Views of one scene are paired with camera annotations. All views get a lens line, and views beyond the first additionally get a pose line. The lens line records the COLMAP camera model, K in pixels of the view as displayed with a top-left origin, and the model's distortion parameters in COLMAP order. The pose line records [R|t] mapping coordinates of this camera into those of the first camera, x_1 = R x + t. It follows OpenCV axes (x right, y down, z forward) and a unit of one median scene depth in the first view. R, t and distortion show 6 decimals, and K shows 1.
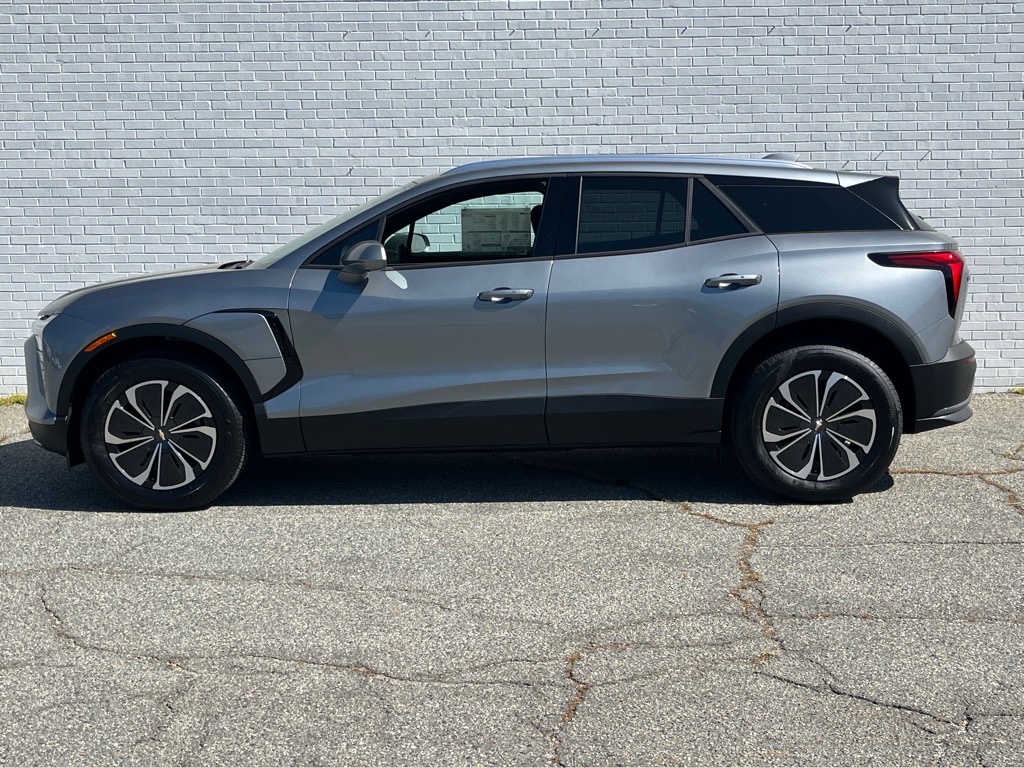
lens RADIAL K [[1300.3, 0, 512.0], [0, 1300.3, 386.5], [0, 0, 1]] dist [0.046045, 0.000000]
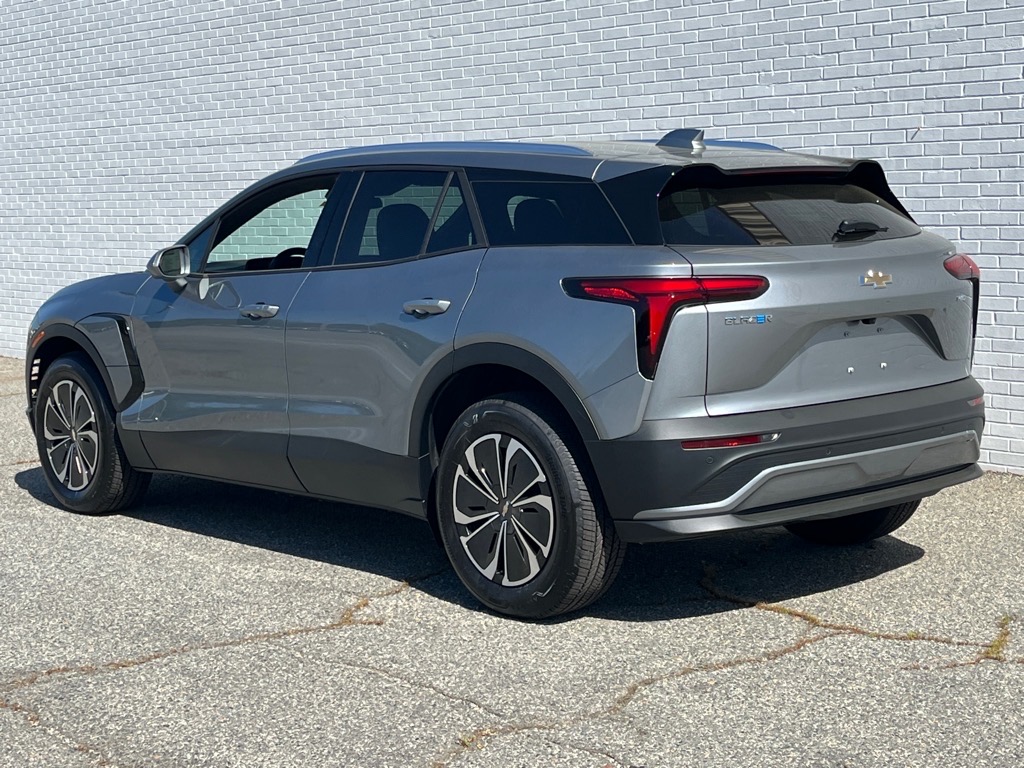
lens RADIAL K [[1774.2, 0, 511.9], [0, 1774.2, 382.1], [0, 0, 1]] dist [0.000137, 0.000000]
pose [[0.656333, 0.074681, -0.750766, 0.978158], [-0.081963, 0.996257, 0.027447, -0.068845], [0.750006, 0.043520, 0.659998, 0.345026]]
